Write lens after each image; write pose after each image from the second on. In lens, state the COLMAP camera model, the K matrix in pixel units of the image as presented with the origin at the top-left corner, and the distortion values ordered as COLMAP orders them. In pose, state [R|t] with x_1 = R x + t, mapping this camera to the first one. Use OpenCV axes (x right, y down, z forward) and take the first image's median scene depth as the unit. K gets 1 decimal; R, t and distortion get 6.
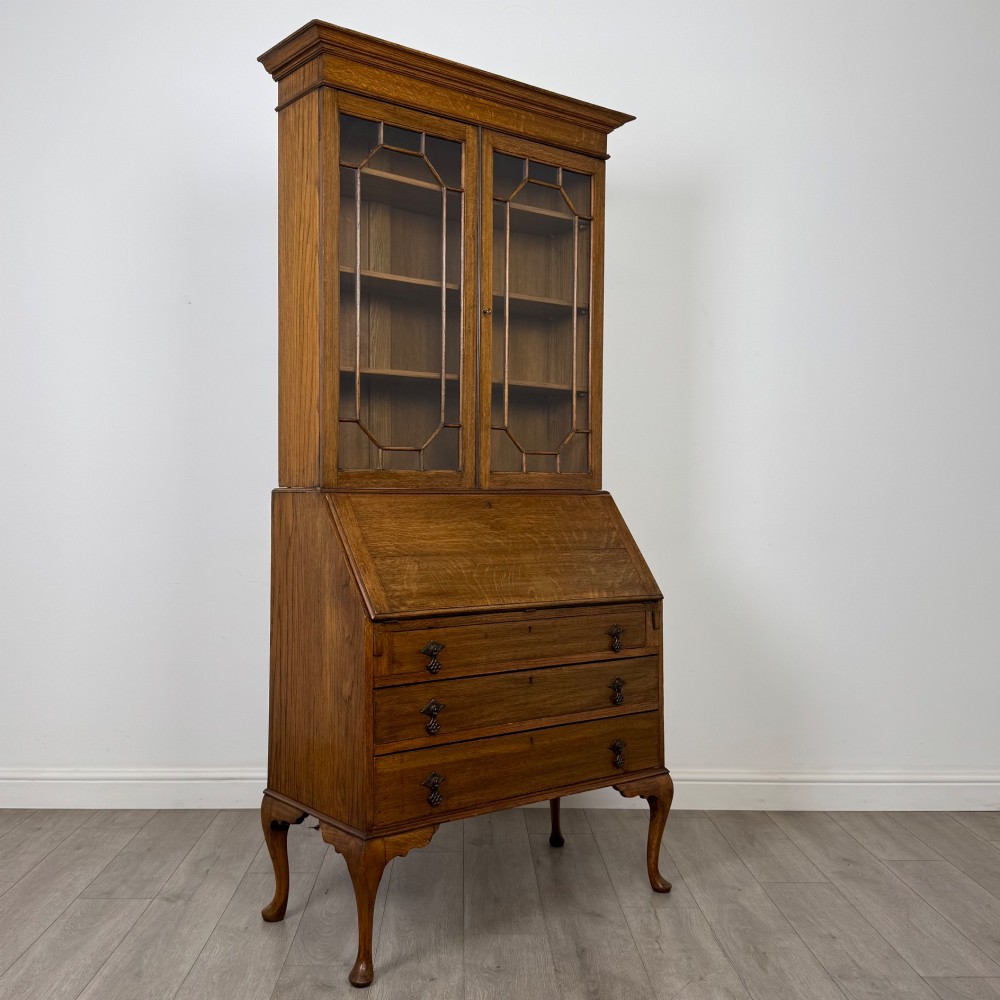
lens RADIAL K [[1084.9, 0, 475.5], [0, 1084.9, 496.2], [0, 0, 1]] dist [0.112590, -0.241370]
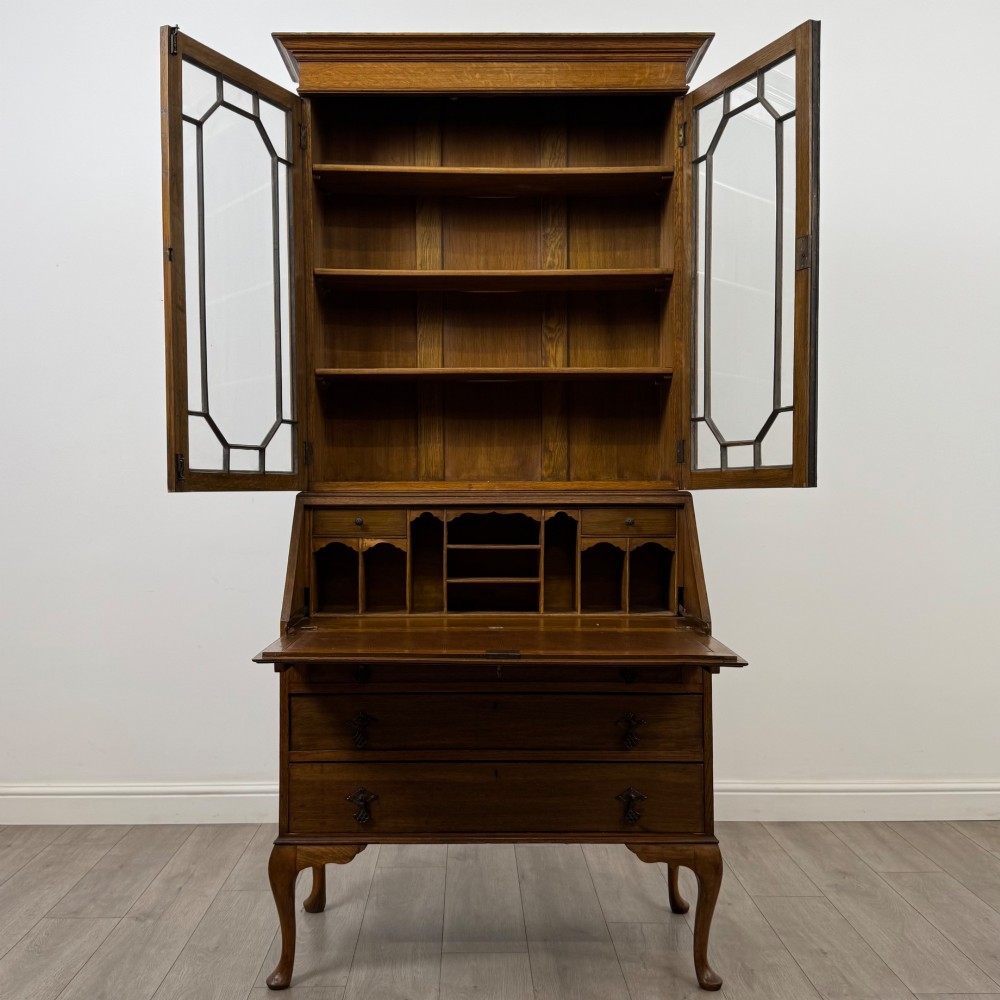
lens RADIAL K [[1084.9, 0, 475.5], [0, 1084.9, 496.2], [0, 0, 1]] dist [0.112590, -0.241370]
pose [[0.792362, -0.004531, -0.610034, 0.560605], [0.005840, 0.999983, 0.000157, -0.002496], [0.610023, -0.003687, 0.792375, 0.272204]]
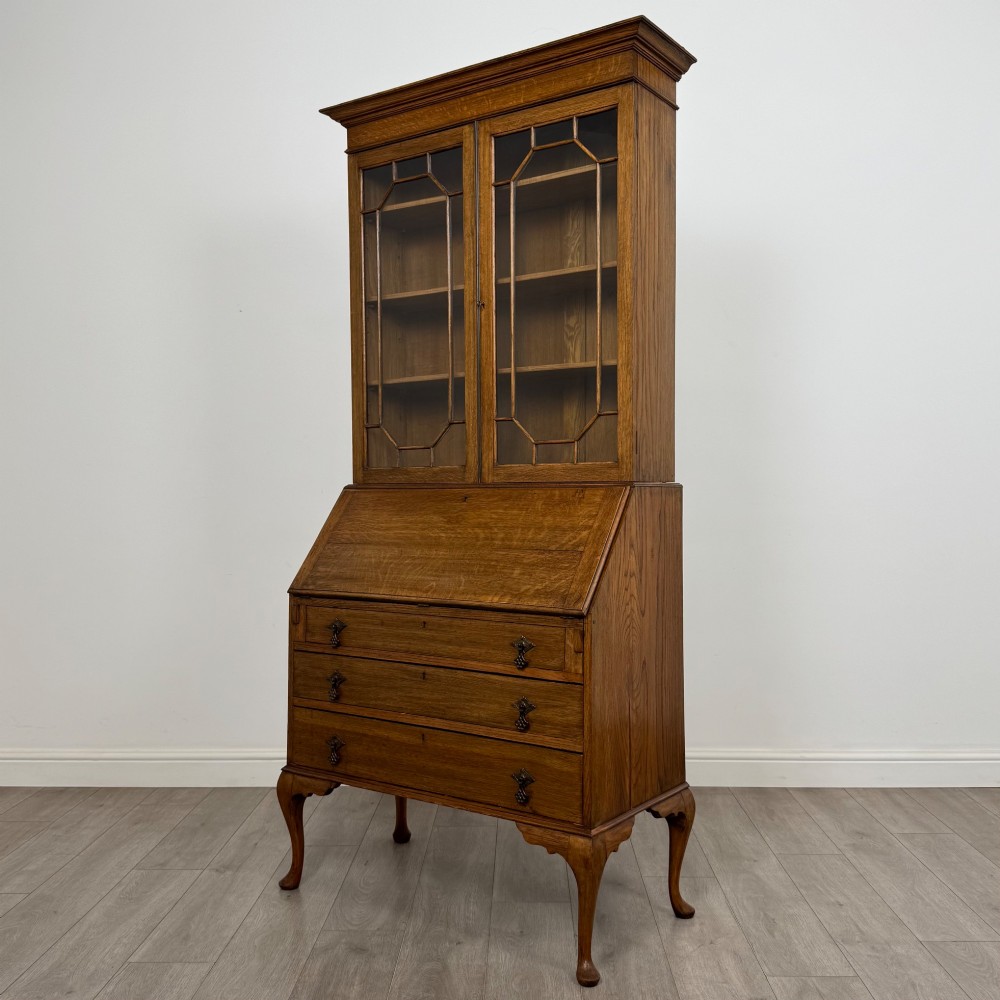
lens RADIAL K [[1045.6, 0, 500.6], [0, 1045.6, 476.9], [0, 0, 1]] dist [0.070161, -0.022324]
pose [[0.295156, -0.018086, -0.955278, 0.947309], [0.004313, 0.999836, -0.017597, 0.004961], [0.955439, 0.001073, 0.295186, 0.754801]]
